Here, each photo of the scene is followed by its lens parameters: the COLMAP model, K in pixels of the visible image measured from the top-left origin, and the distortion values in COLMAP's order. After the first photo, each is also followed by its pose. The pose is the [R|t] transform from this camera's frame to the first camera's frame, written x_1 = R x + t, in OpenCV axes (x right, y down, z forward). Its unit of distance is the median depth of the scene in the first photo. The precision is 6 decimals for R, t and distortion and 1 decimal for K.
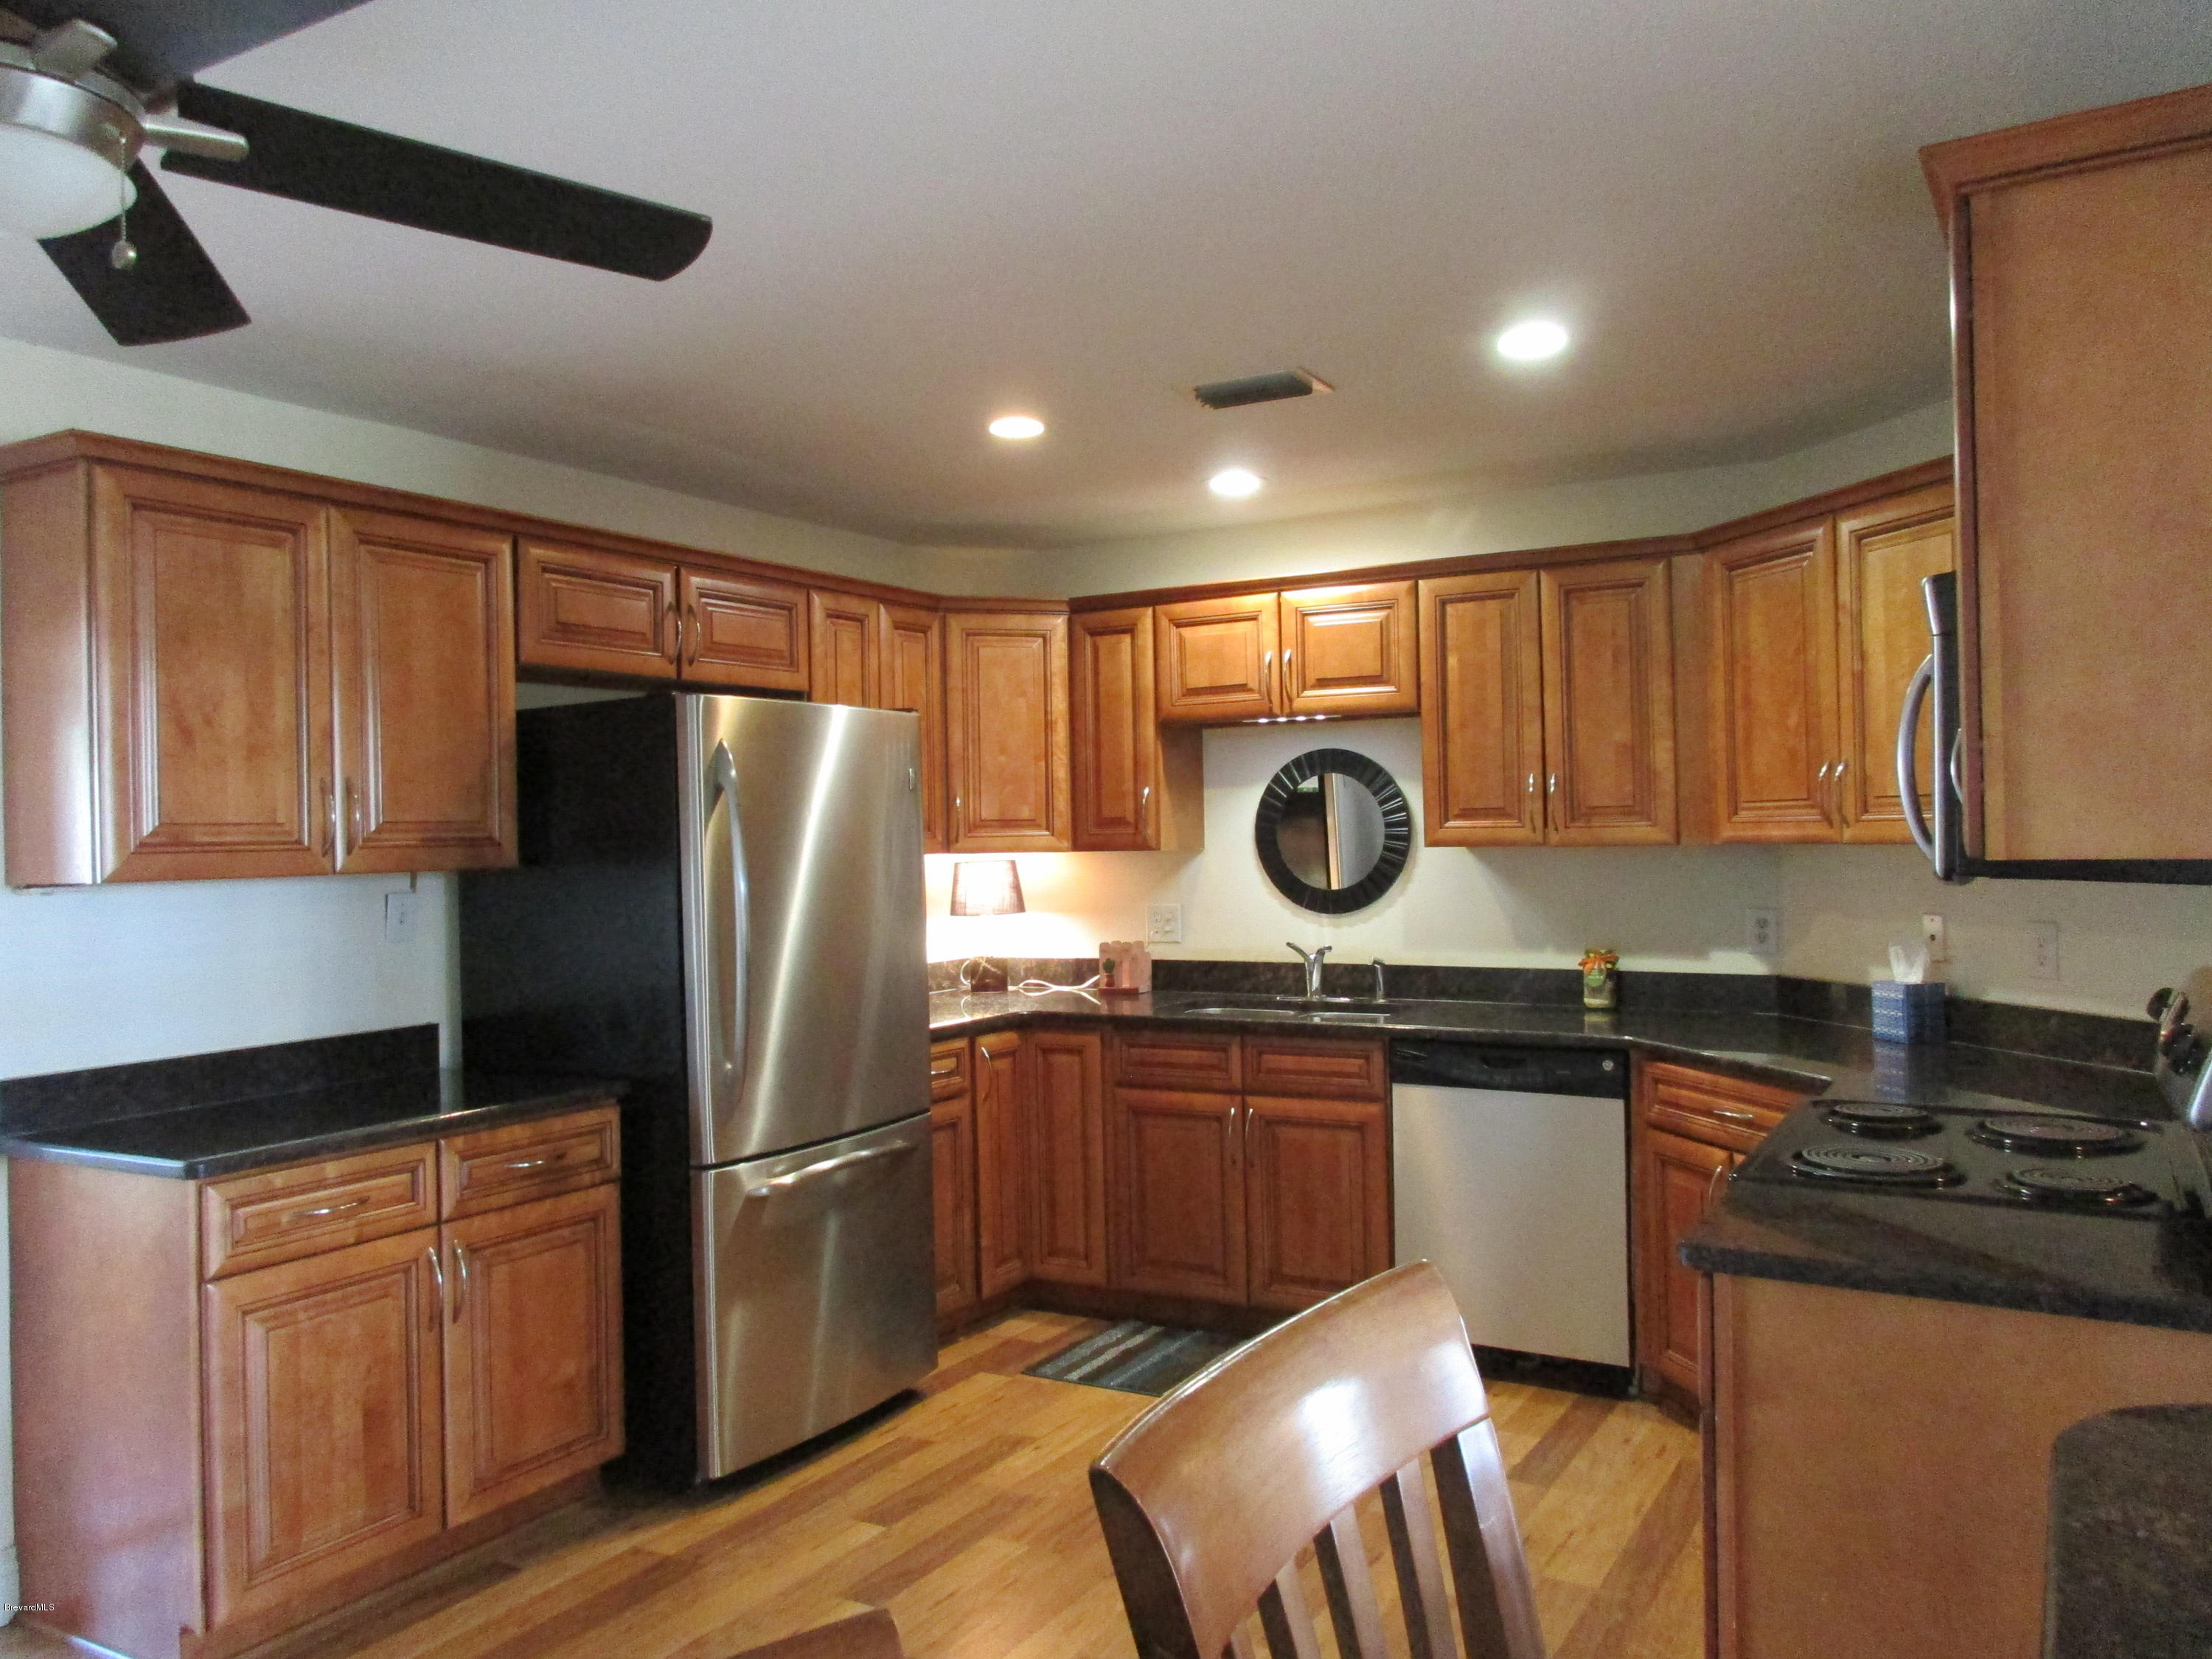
lens RADIAL K [[1711.5, 0, 1106.0], [0, 1711.5, 829.5], [0, 0, 1]] dist [-0.003429, 0.002075]
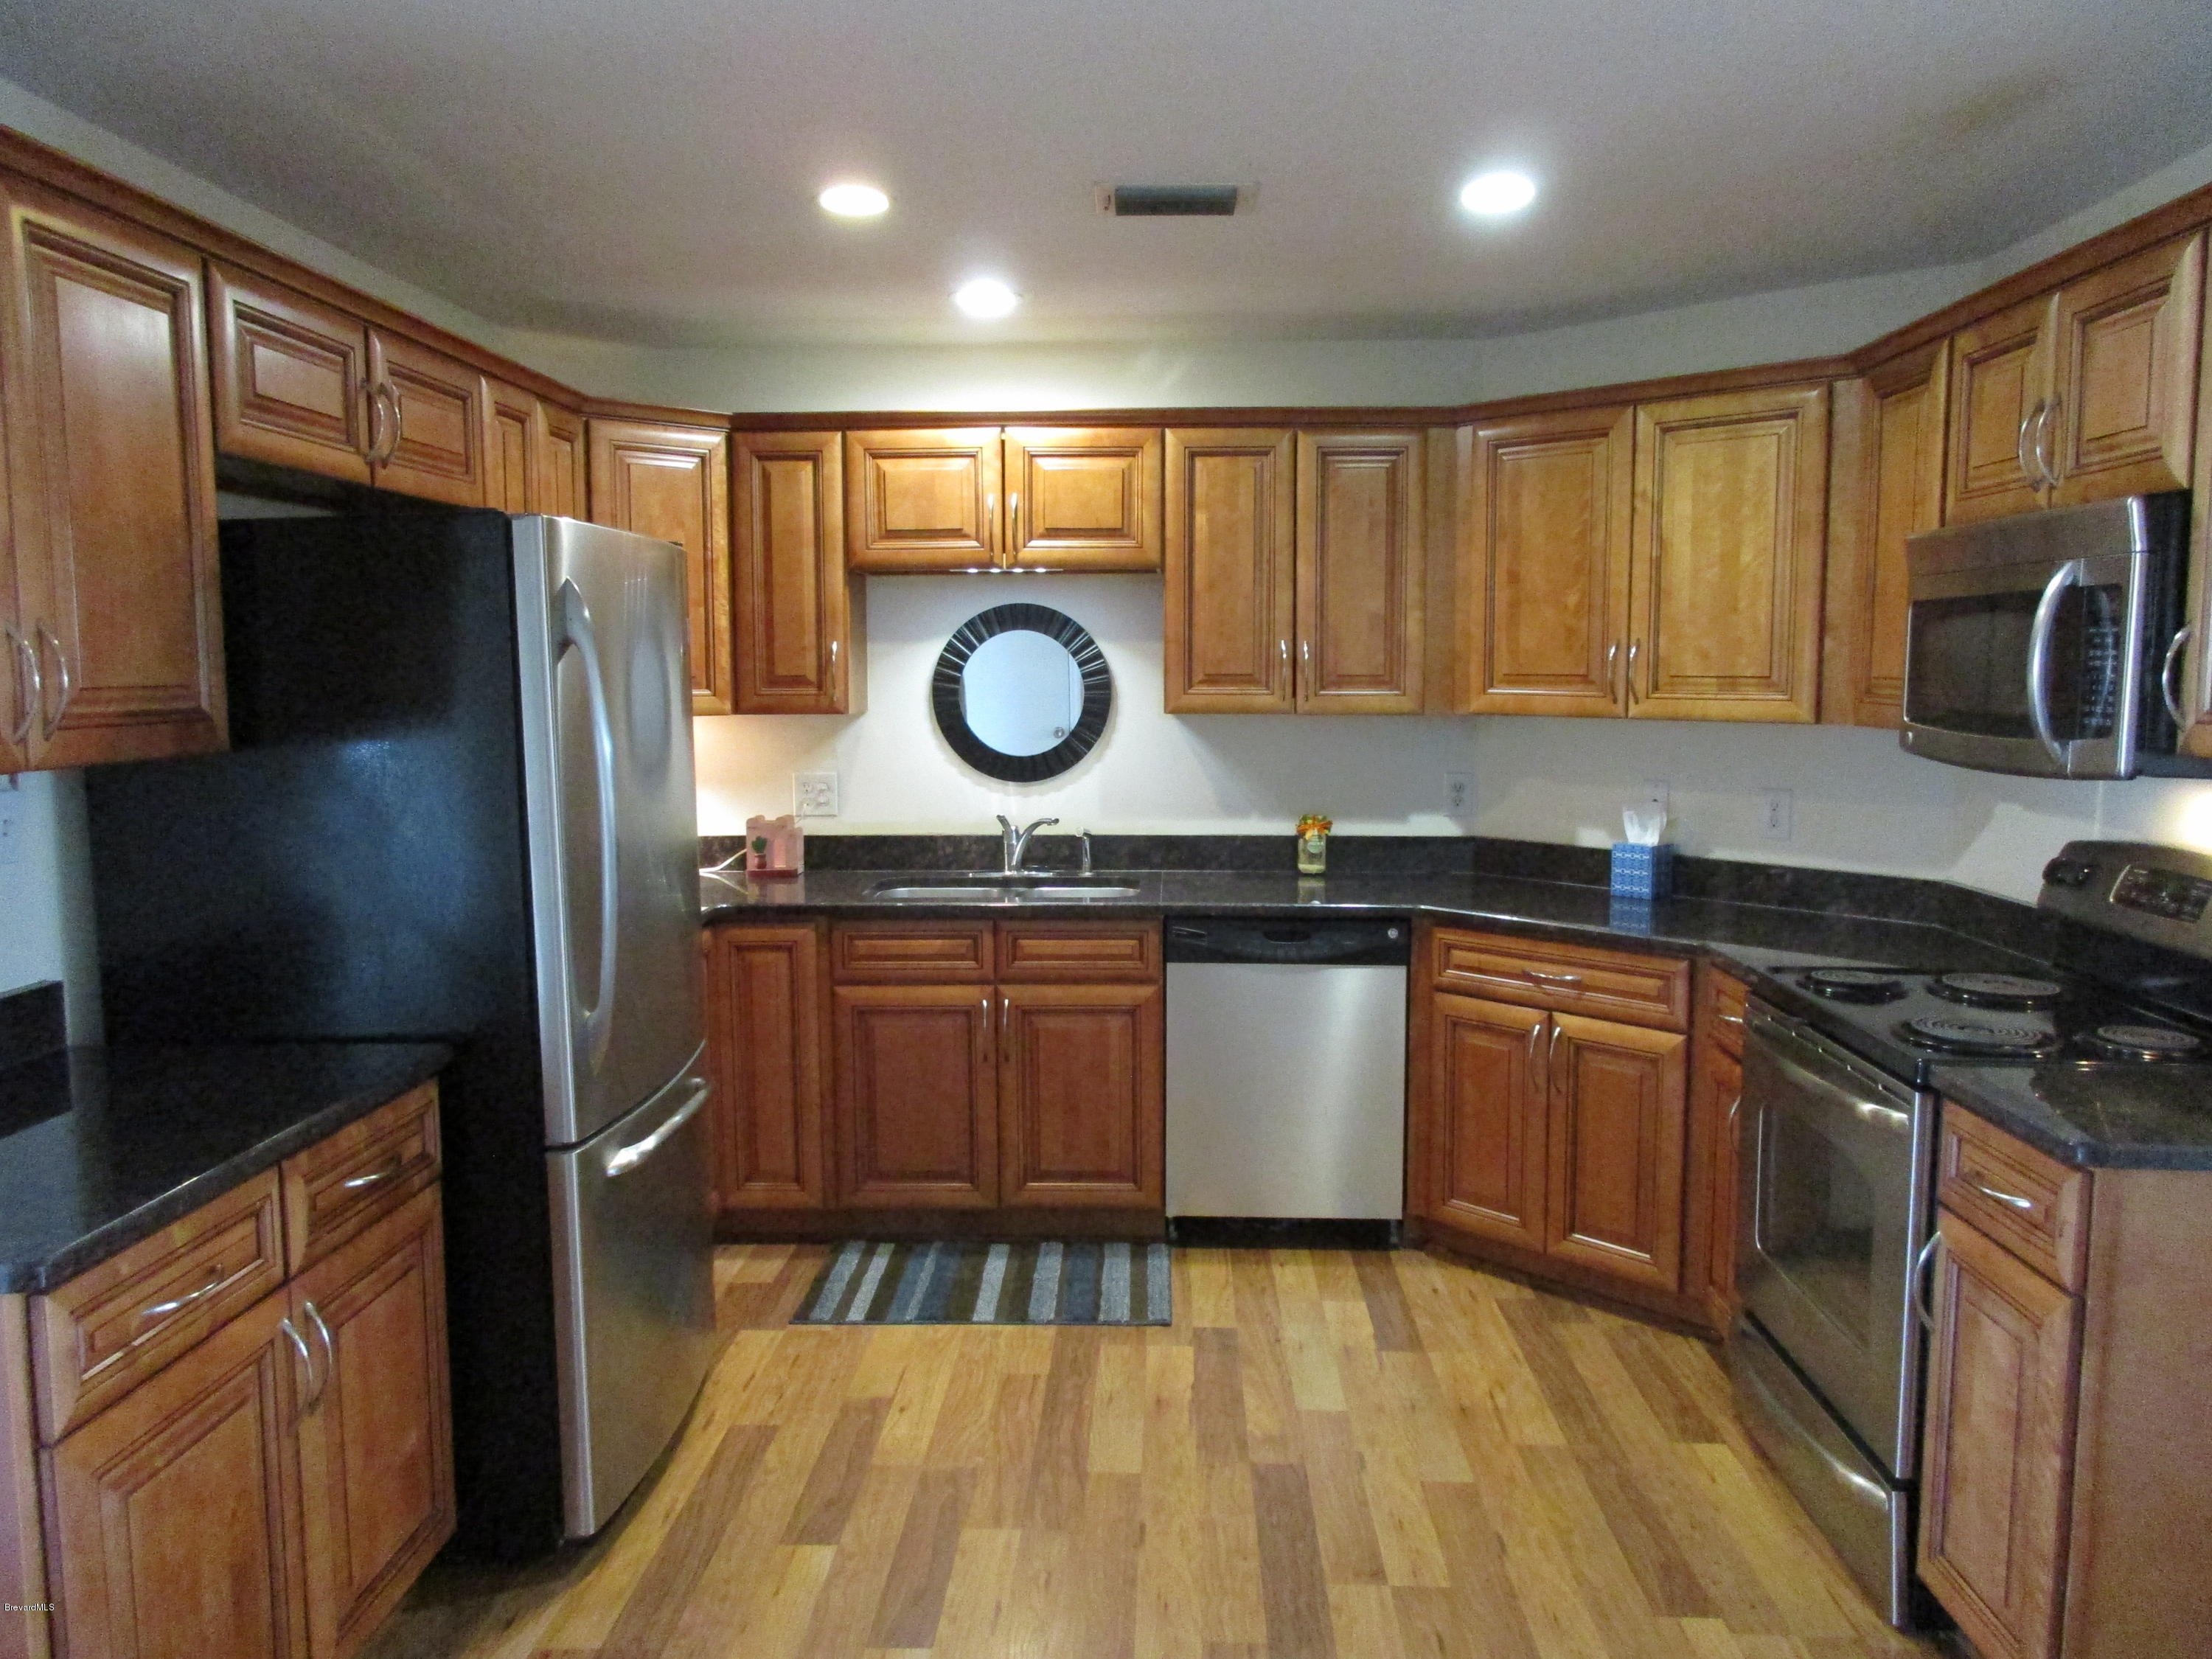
lens RADIAL K [[1689.3, 0, 1106.0], [0, 1689.3, 829.5], [0, 0, 1]] dist [-0.003549, 0.003471]
pose [[0.872716, -0.031509, 0.487211, -0.306616], [-0.016183, 0.995500, 0.093368, -0.013094], [-0.487960, -0.089368, 0.868279, 0.193238]]
